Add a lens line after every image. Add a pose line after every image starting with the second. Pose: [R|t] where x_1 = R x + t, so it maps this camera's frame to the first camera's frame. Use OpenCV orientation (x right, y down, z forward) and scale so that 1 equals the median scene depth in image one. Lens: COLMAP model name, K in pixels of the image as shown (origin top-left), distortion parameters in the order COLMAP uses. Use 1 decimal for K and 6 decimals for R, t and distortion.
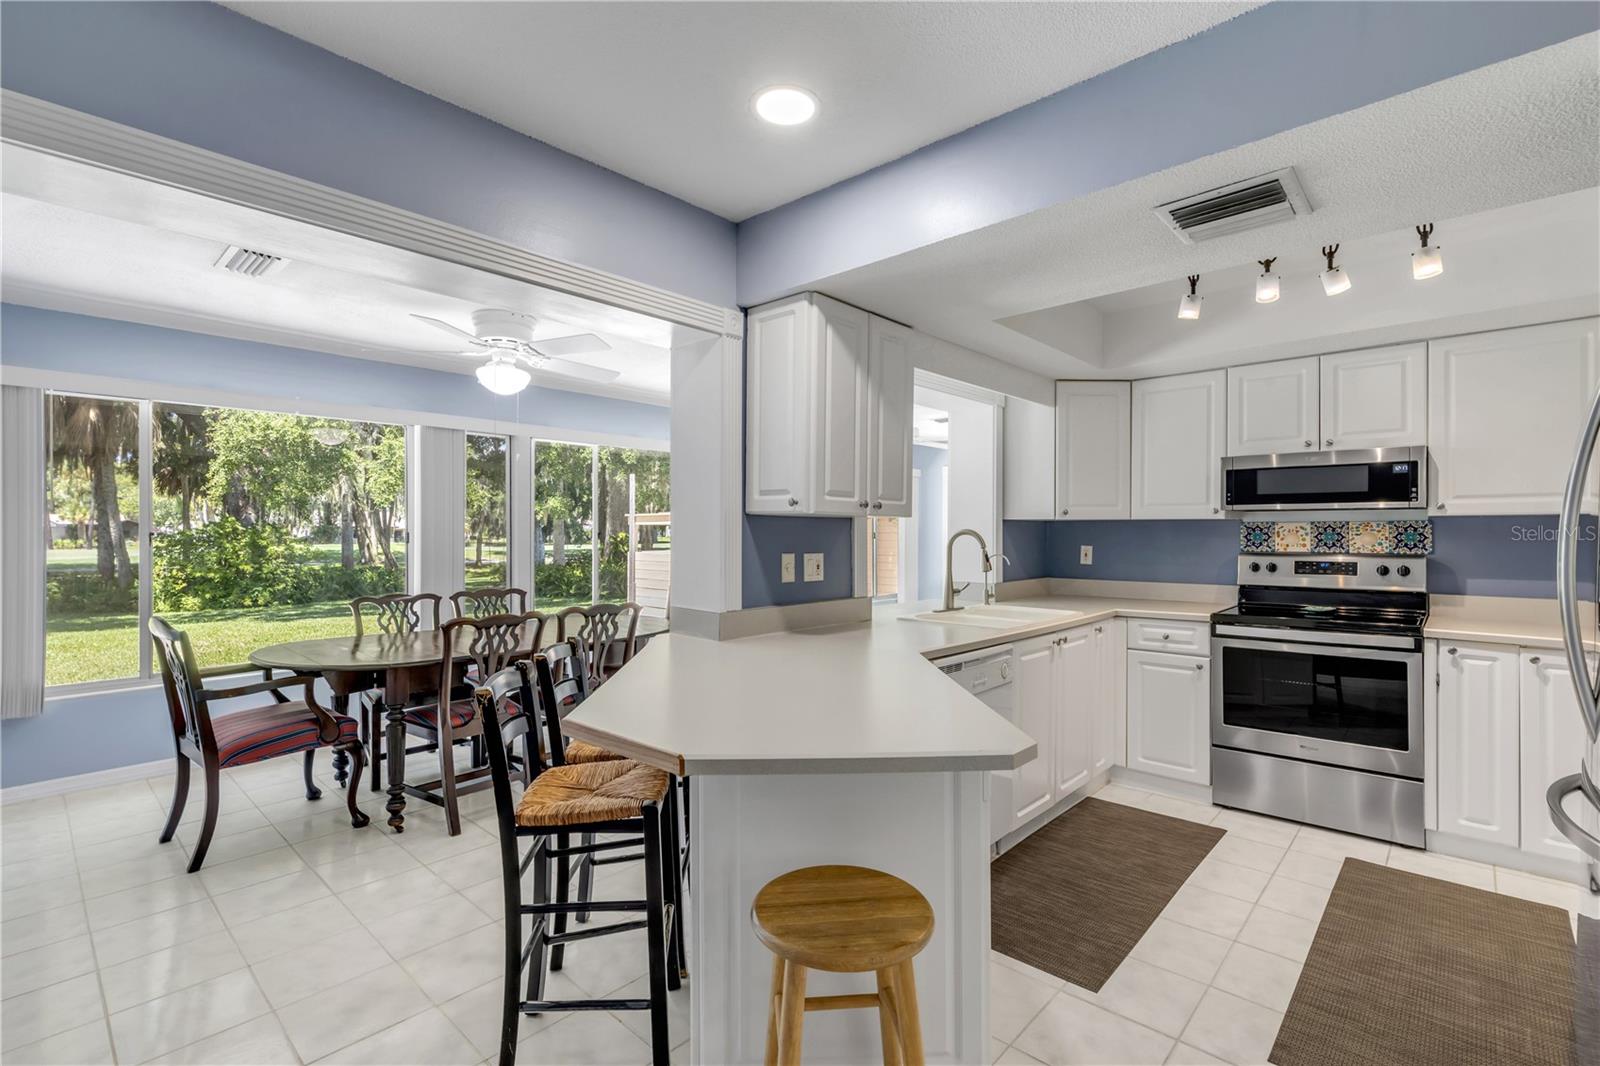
lens RADIAL K [[716.2, 0, 795.1], [0, 716.2, 533.9], [0, 0, 1]] dist [0.000838, 0.000345]
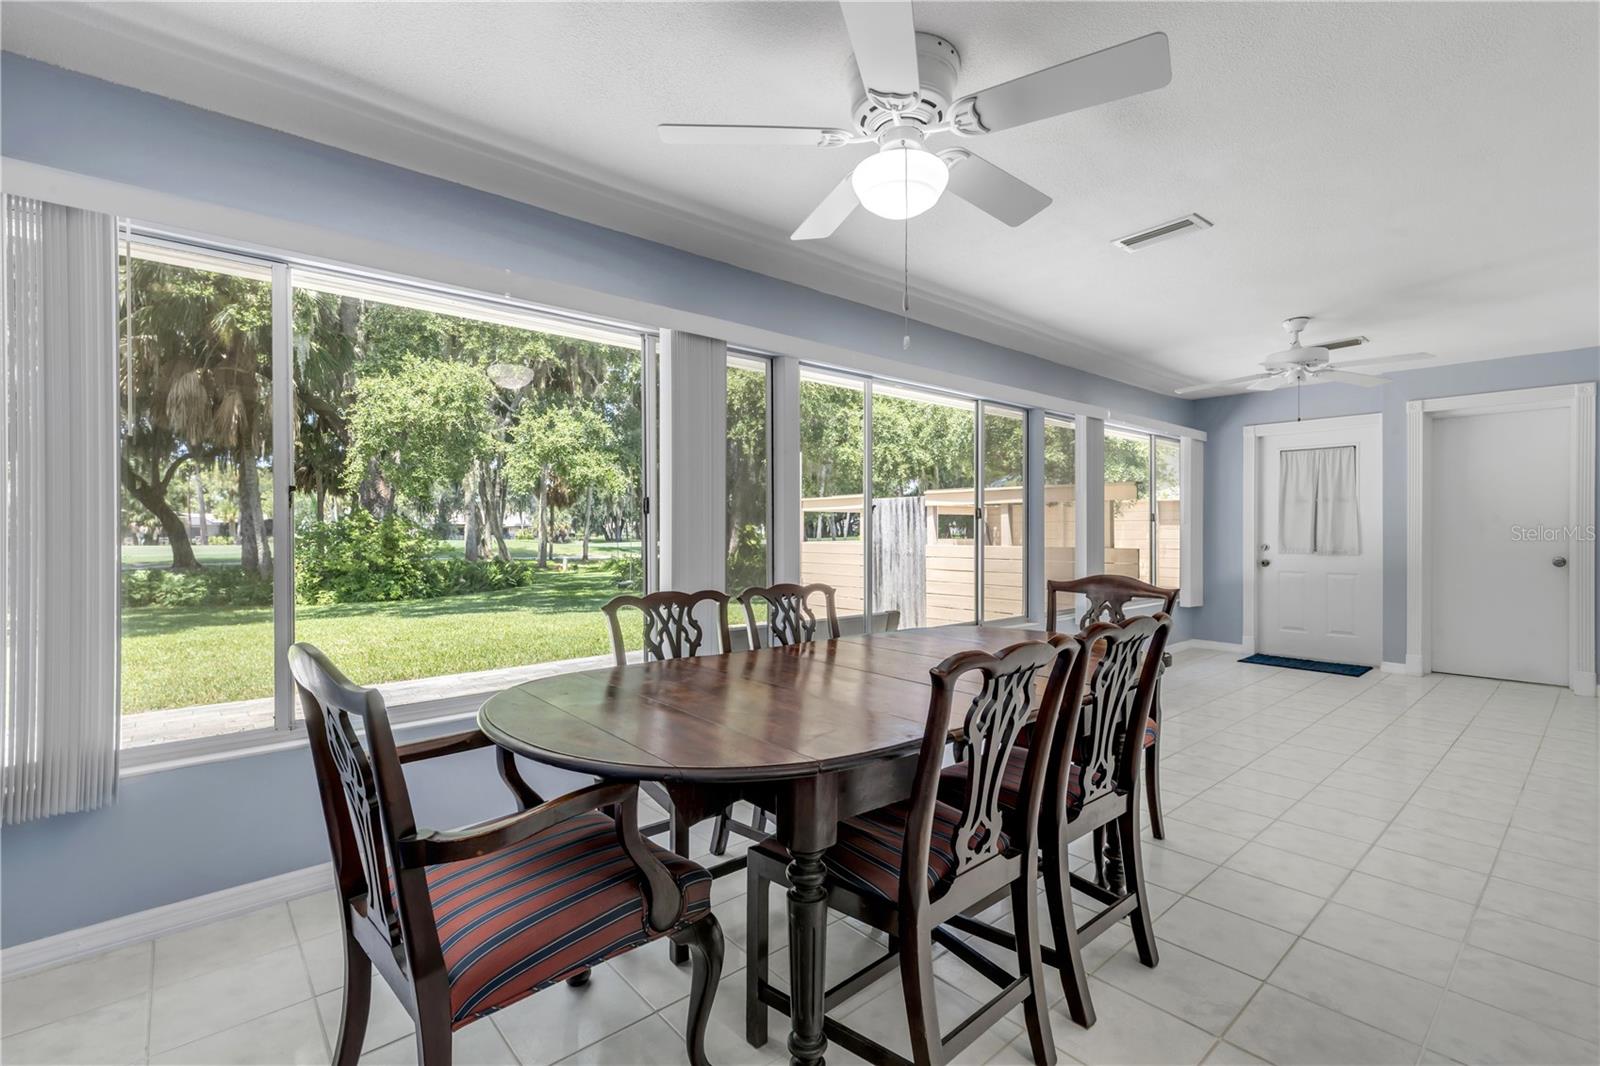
lens RADIAL K [[702.3, 0, 800.0], [0, 702.3, 533.0], [0, 0, 1]] dist [-0.004625, -0.000237]
pose [[0.994711, -0.002030, -0.102689, -0.131551], [0.002193, 0.999997, 0.001473, 0.012066], [0.102685, -0.001690, 0.994712, 0.146008]]
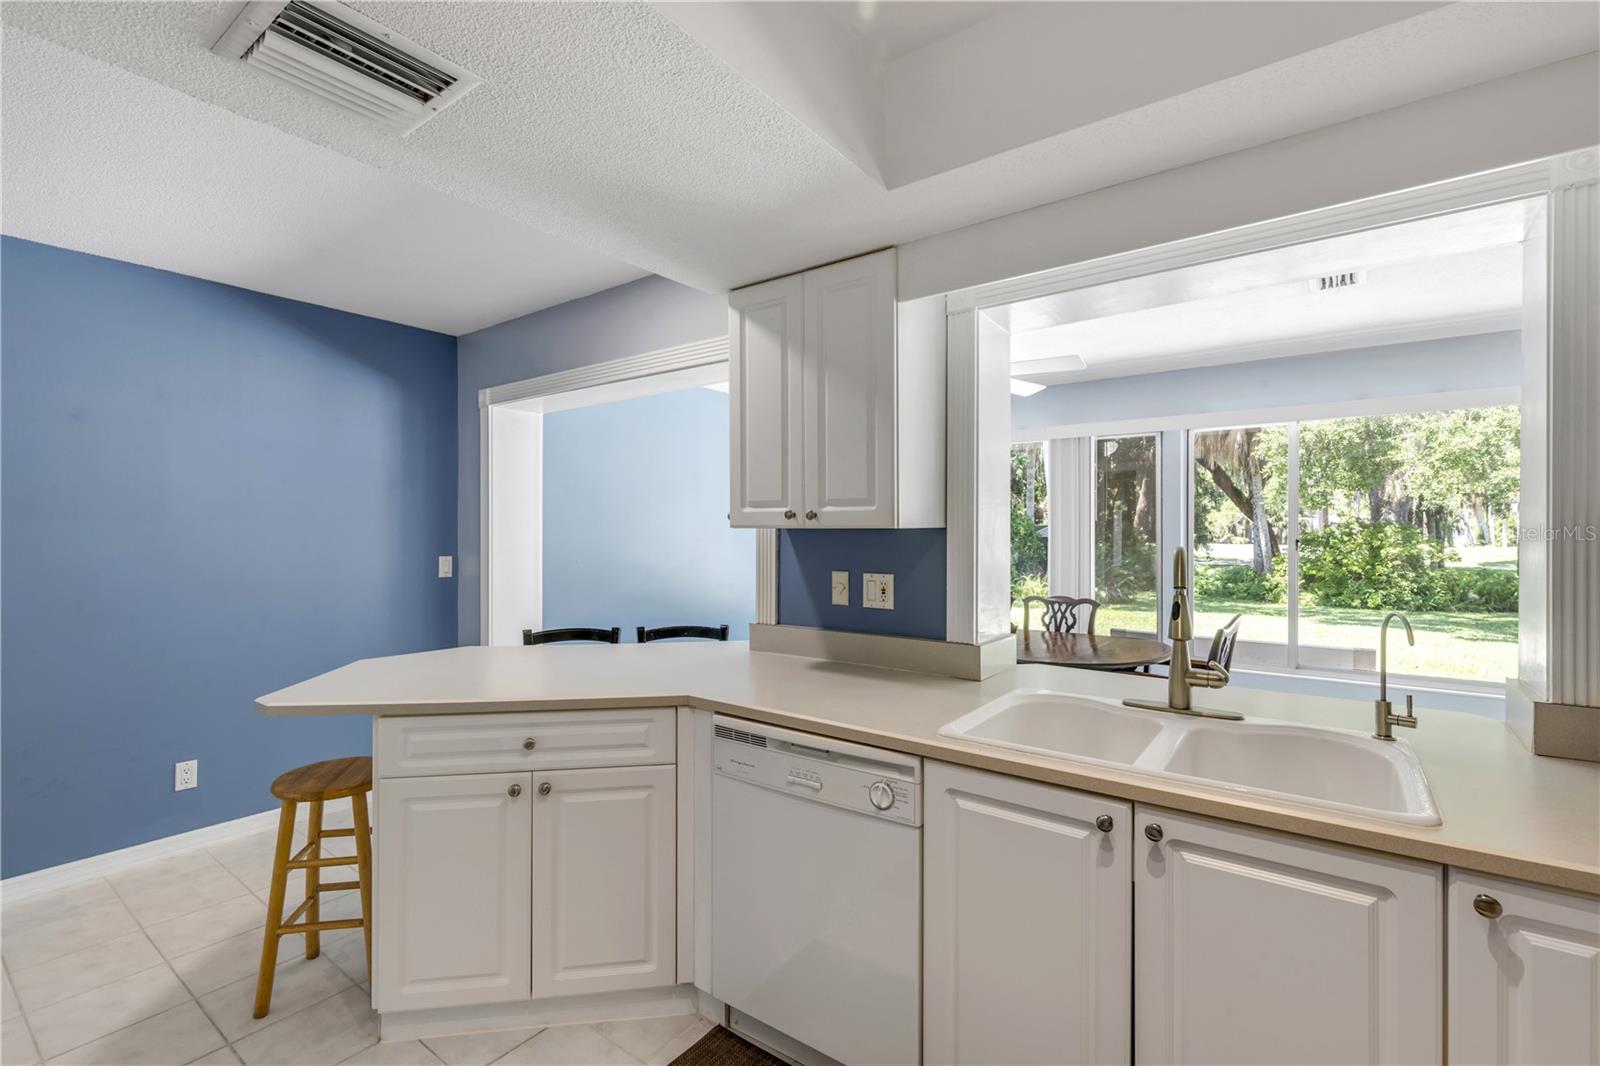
lens RADIAL K [[716.2, 0, 795.1], [0, 716.2, 533.9], [0, 0, 1]] dist [0.000838, 0.000345]
pose [[0.121385, -0.001807, -0.992604, 0.160579], [0.004642, 0.999988, -0.001253, -0.003337], [0.992595, -0.004456, 0.121392, 0.159864]]
